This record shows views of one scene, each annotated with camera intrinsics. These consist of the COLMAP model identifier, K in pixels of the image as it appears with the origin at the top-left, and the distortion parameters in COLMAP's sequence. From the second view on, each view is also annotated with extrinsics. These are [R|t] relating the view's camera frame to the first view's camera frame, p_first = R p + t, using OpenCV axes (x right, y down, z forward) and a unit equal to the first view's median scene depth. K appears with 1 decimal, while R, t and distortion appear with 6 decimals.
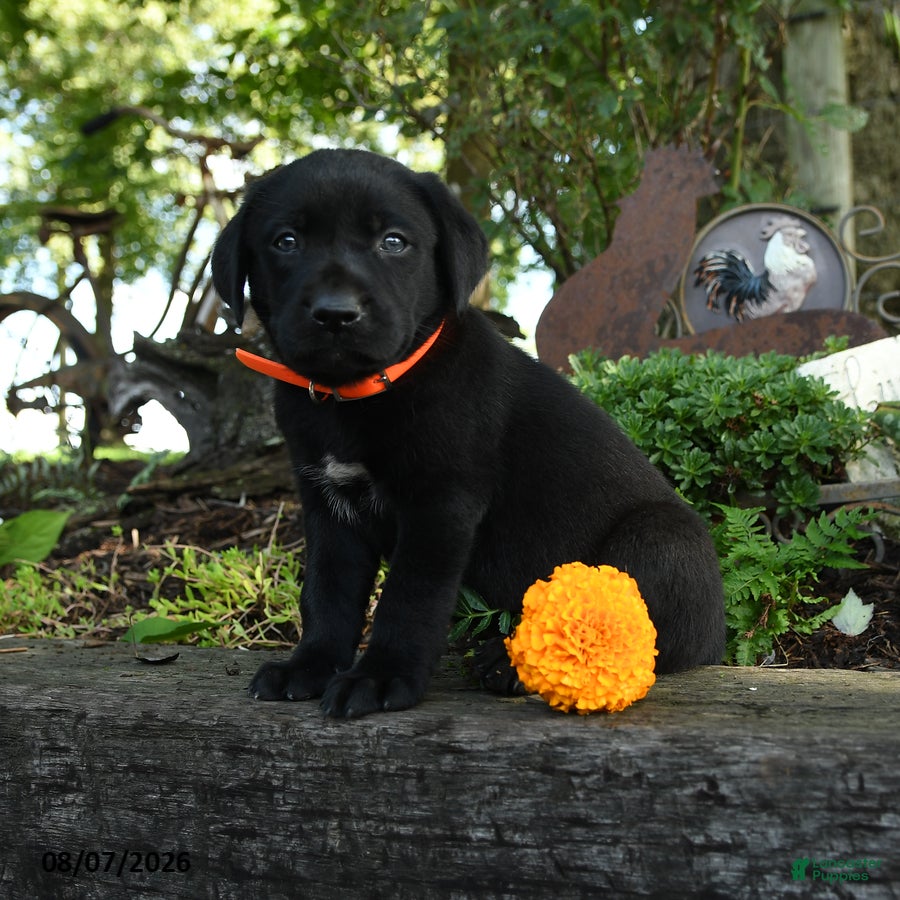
lens RADIAL K [[1517.2, 0, 510.0], [0, 1517.2, 463.9], [0, 0, 1]] dist [-0.057798, 0.053648]
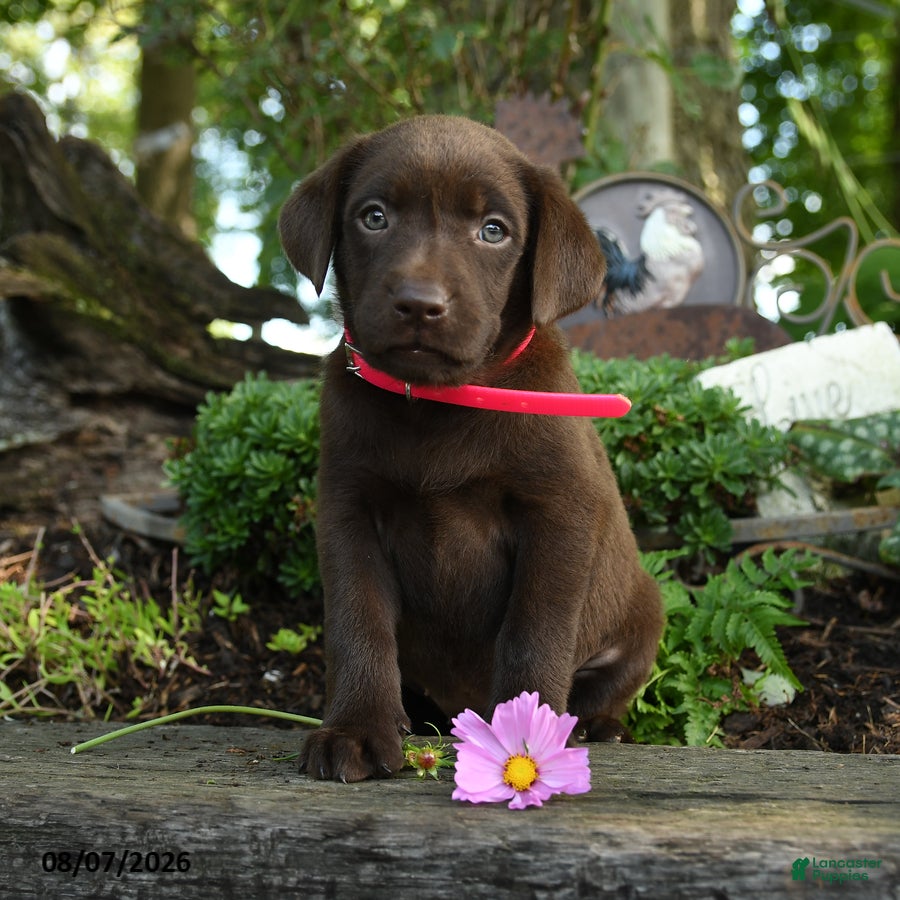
lens RADIAL K [[1859.3, 0, 466.9], [0, 1859.3, 461.3], [0, 0, 1]] dist [0.000910, -0.072189]
pose [[0.988119, 0.022114, 0.152094, -0.132047], [-0.021148, 0.999745, -0.007970, -0.009714], [-0.152231, 0.004659, 0.988334, 0.032180]]
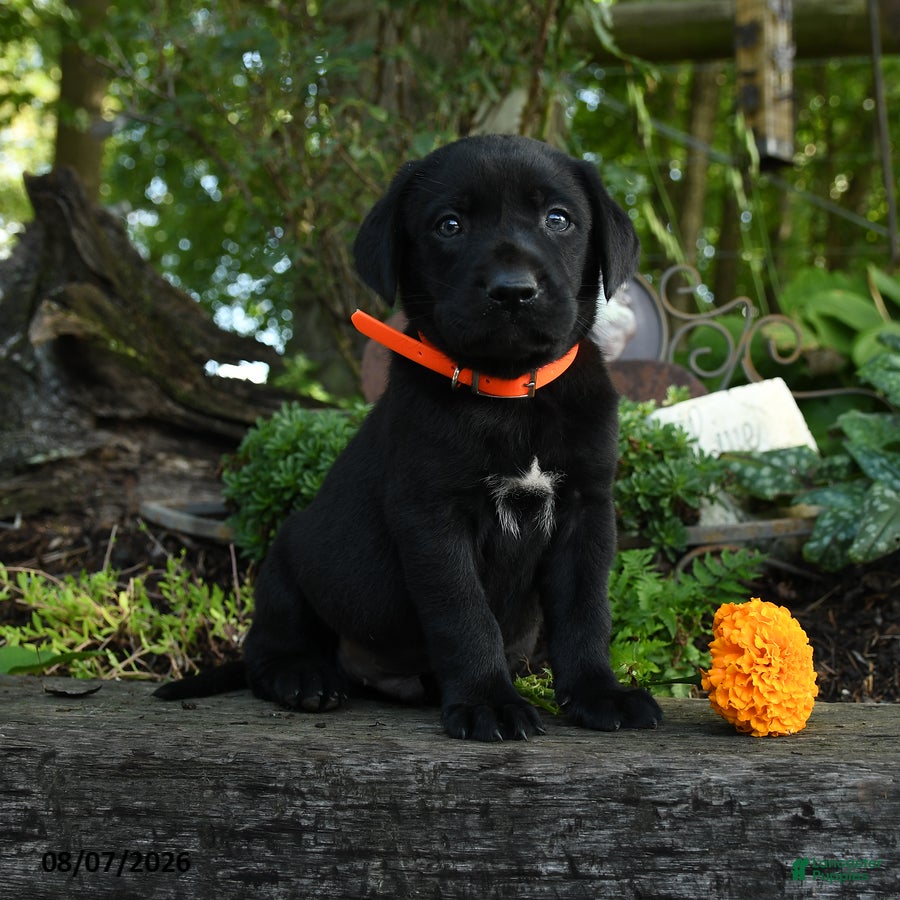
lens RADIAL K [[1495.4, 0, 546.9], [0, 1495.4, 451.1], [0, 0, 1]] dist [-0.064434, 0.040929]
pose [[0.945790, 0.049901, 0.320921, -0.321216], [-0.038995, 0.998425, -0.040324, 0.009934], [-0.322428, 0.025624, 0.946247, 0.062197]]
